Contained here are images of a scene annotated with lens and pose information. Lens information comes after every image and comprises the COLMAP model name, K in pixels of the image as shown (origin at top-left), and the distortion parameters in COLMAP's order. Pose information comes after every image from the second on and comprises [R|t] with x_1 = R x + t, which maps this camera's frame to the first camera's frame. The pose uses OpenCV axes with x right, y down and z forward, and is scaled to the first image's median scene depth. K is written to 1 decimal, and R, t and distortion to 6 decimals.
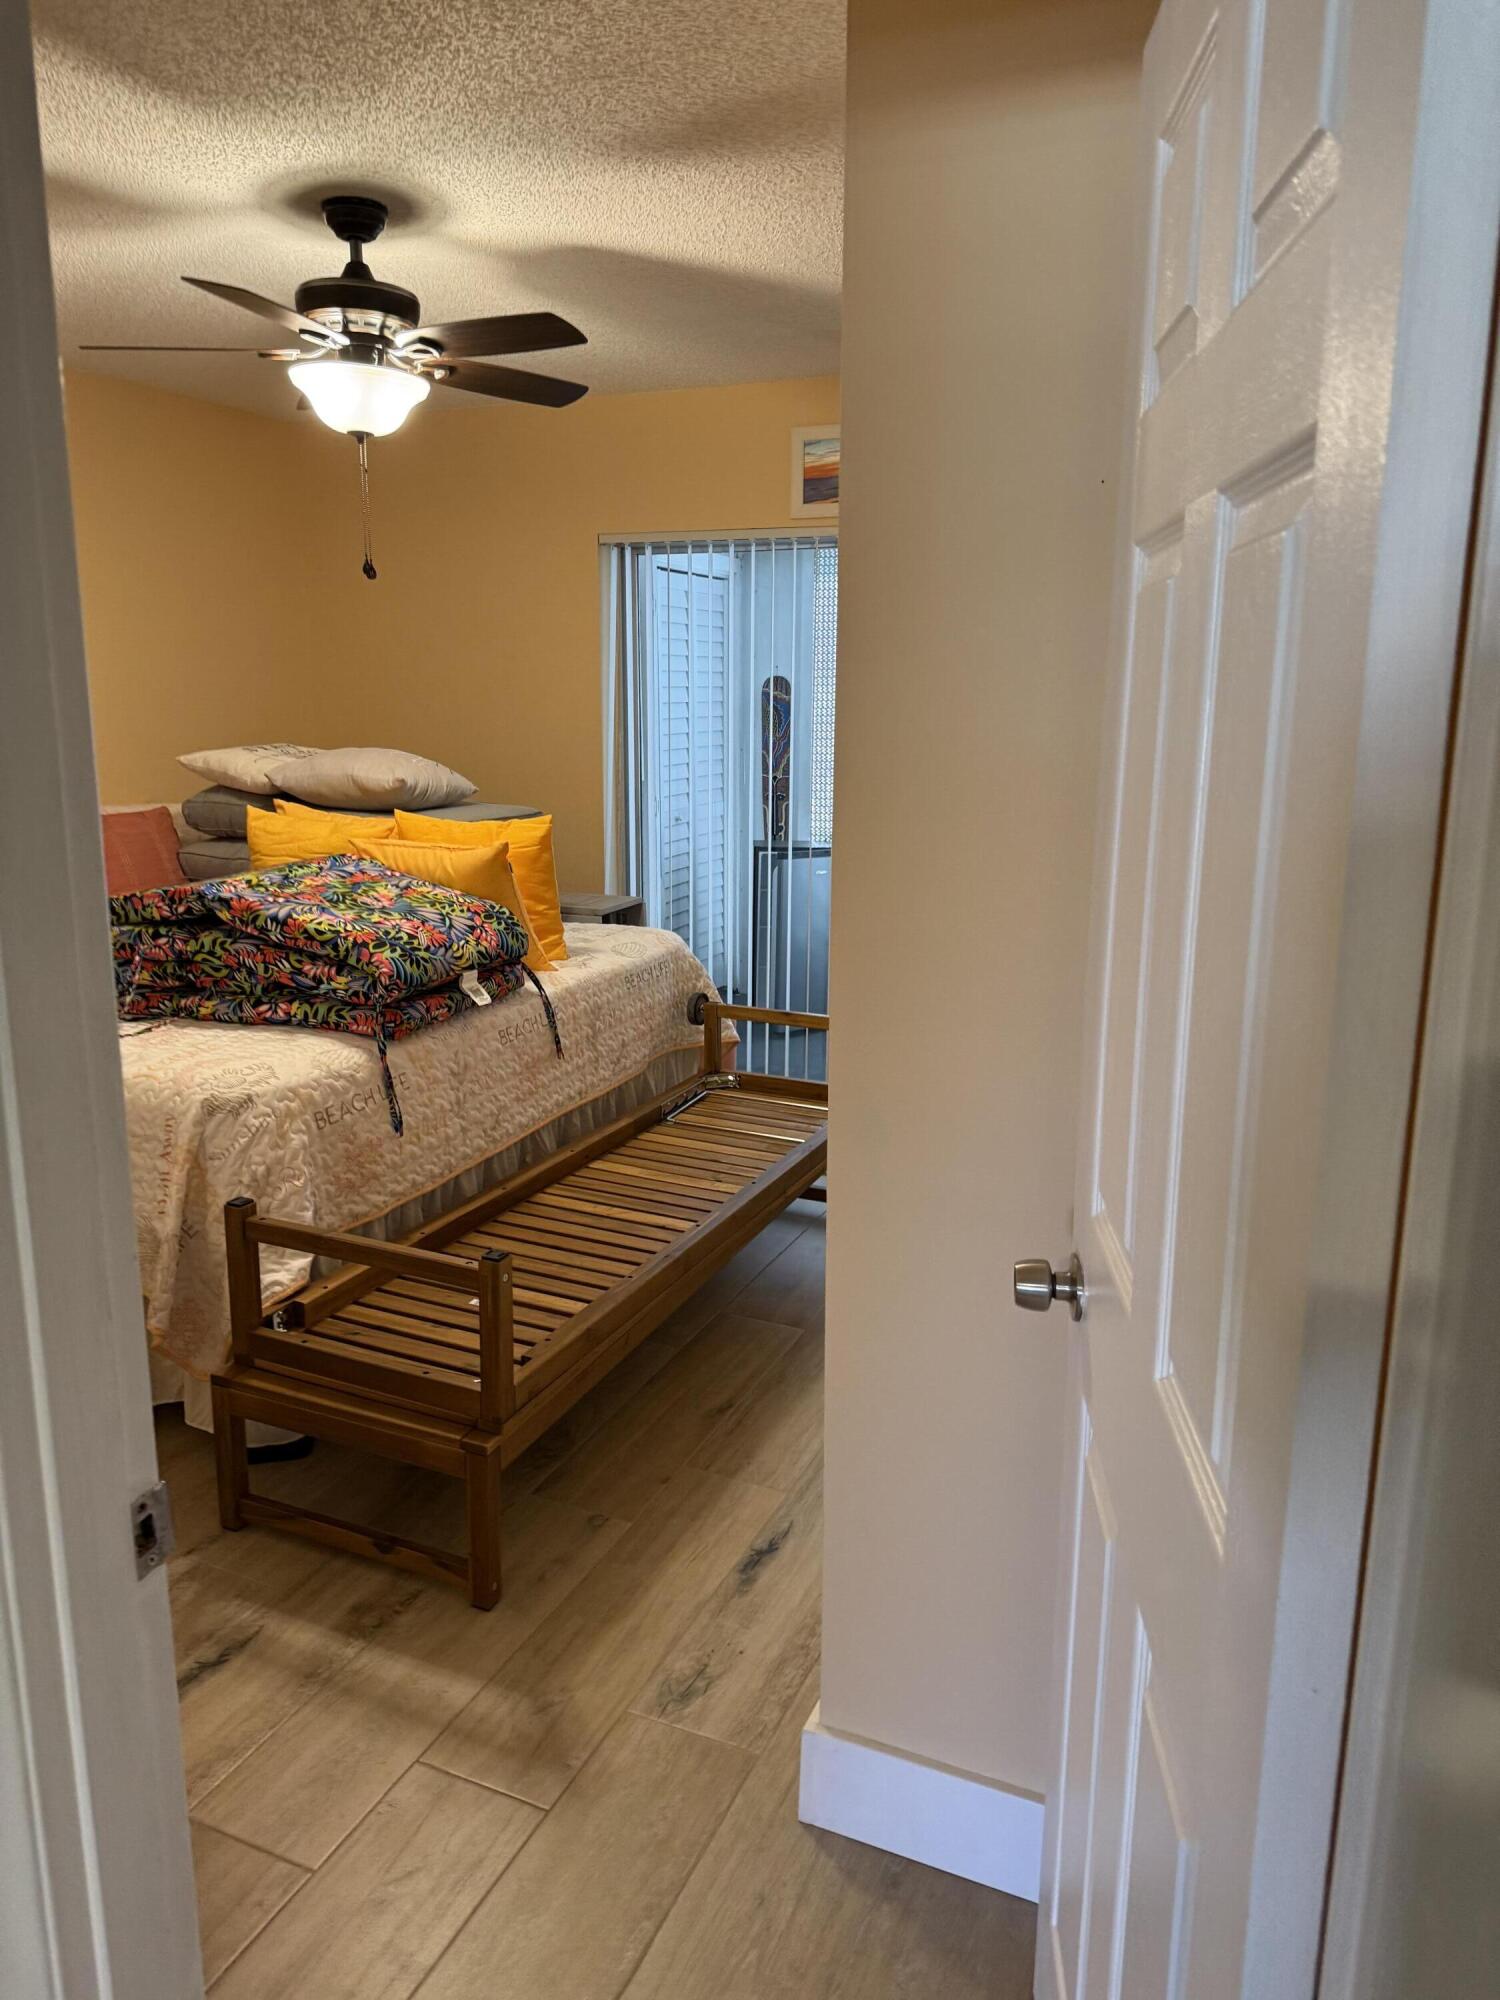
lens RADIAL K [[1377.9, 0, 798.2], [0, 1377.9, 994.8], [0, 0, 1]] dist [0.190874, -0.147855]
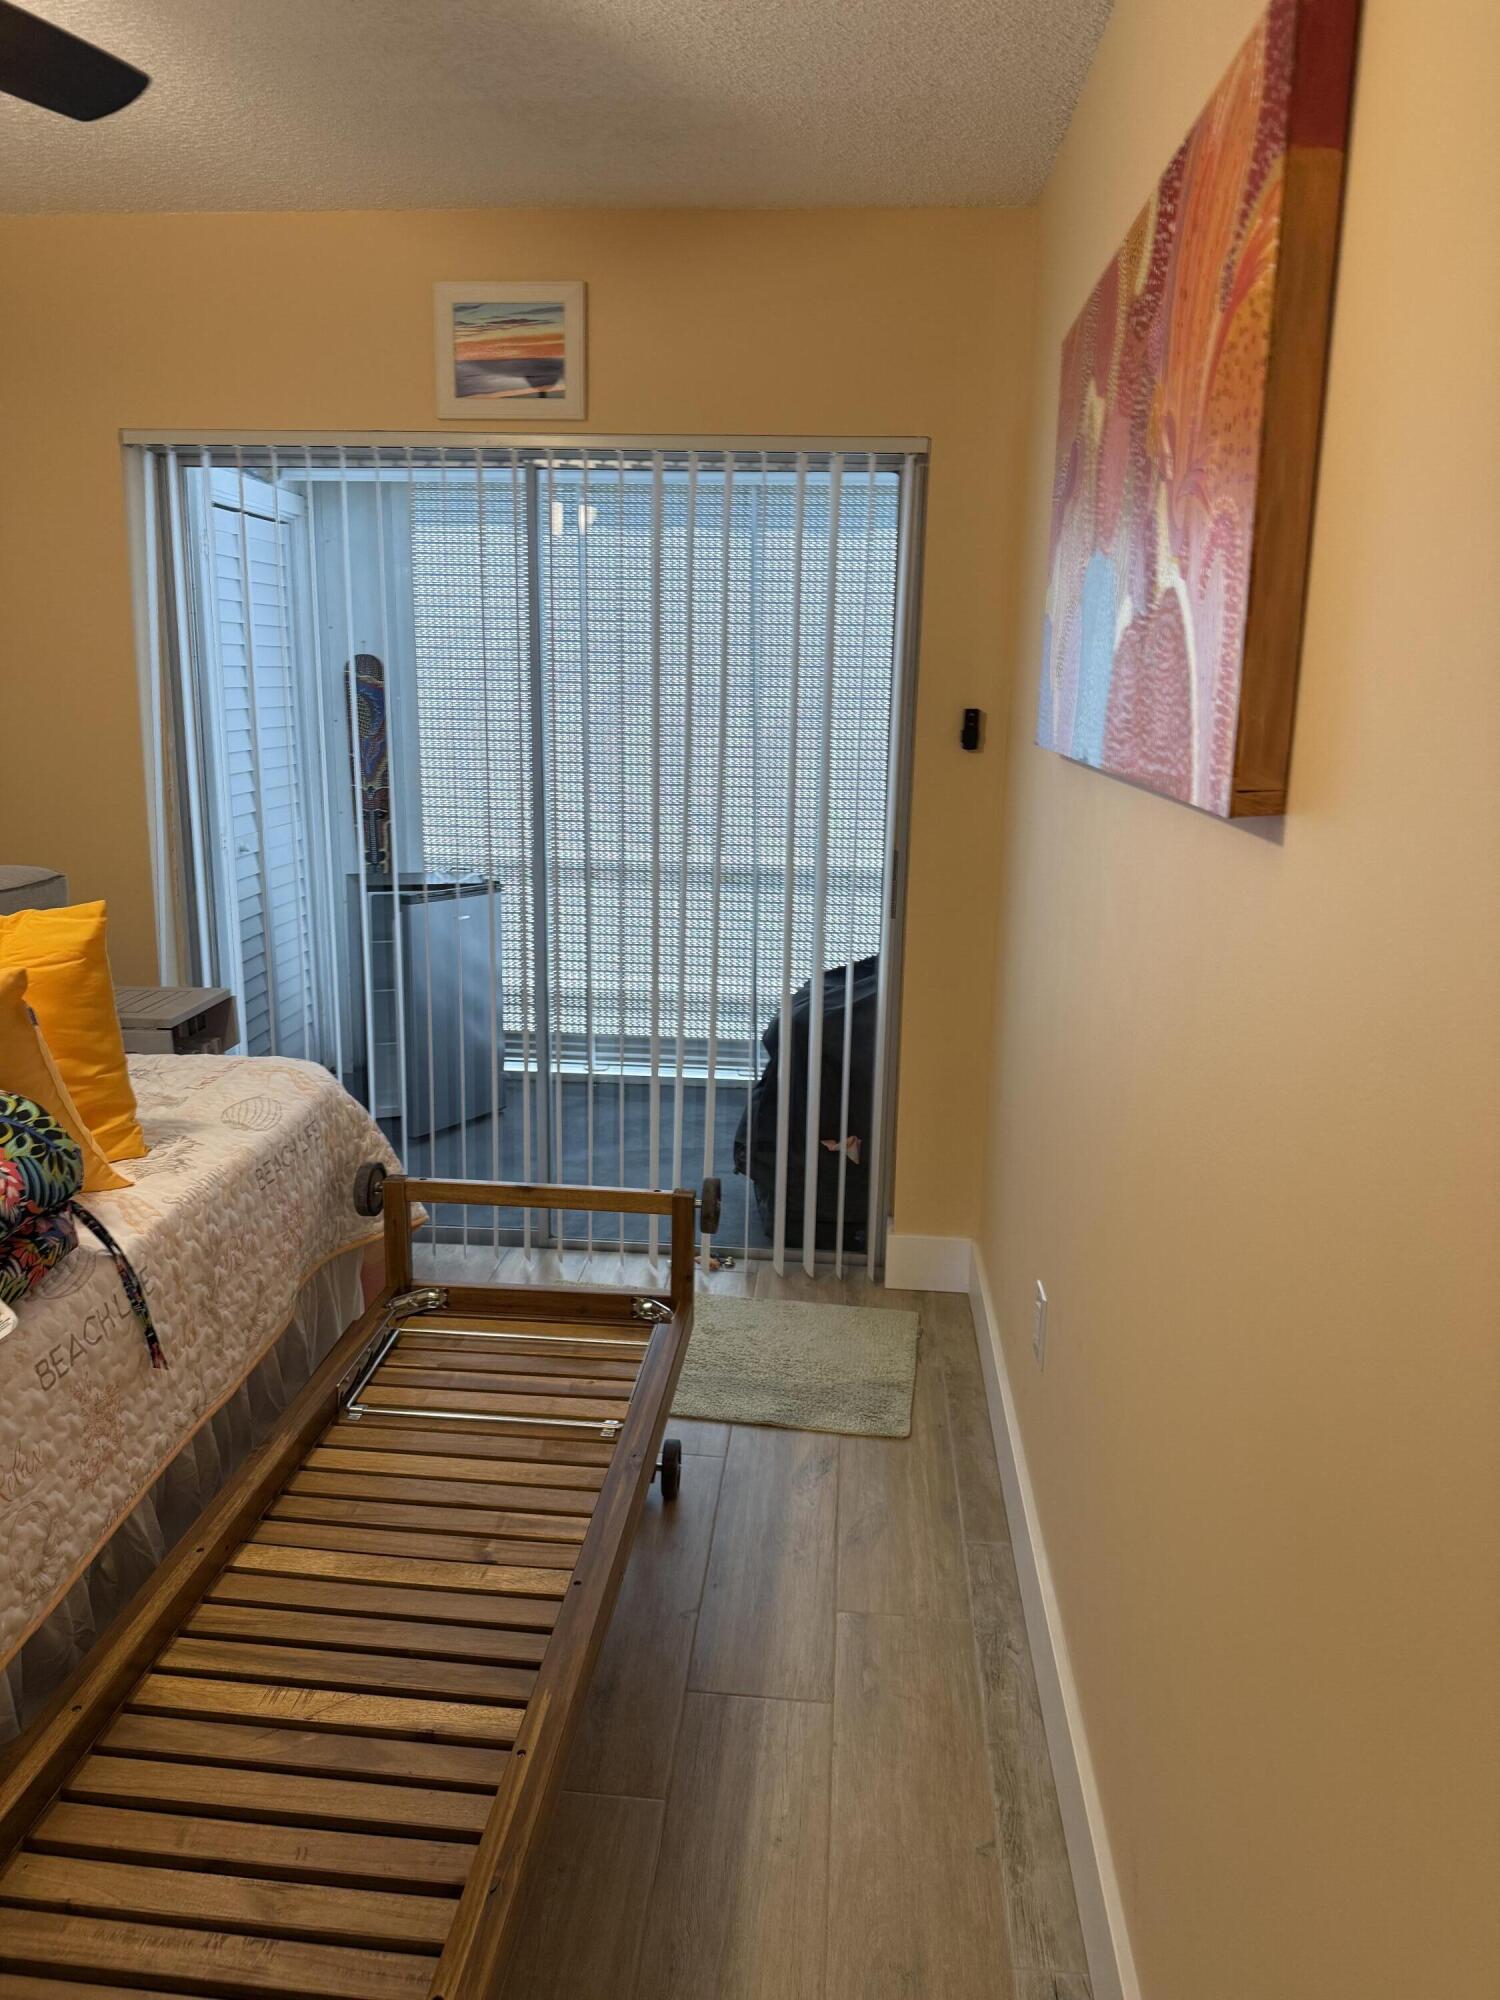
lens RADIAL K [[1394.2, 0, 748.9], [0, 1394.2, 993.7], [0, 0, 1]] dist [0.106988, -0.157730]
pose [[0.953079, -0.063875, 0.295905, -0.103285], [0.061899, 0.997953, 0.016053, -0.086038], [-0.296325, 0.003016, 0.955082, 0.400682]]
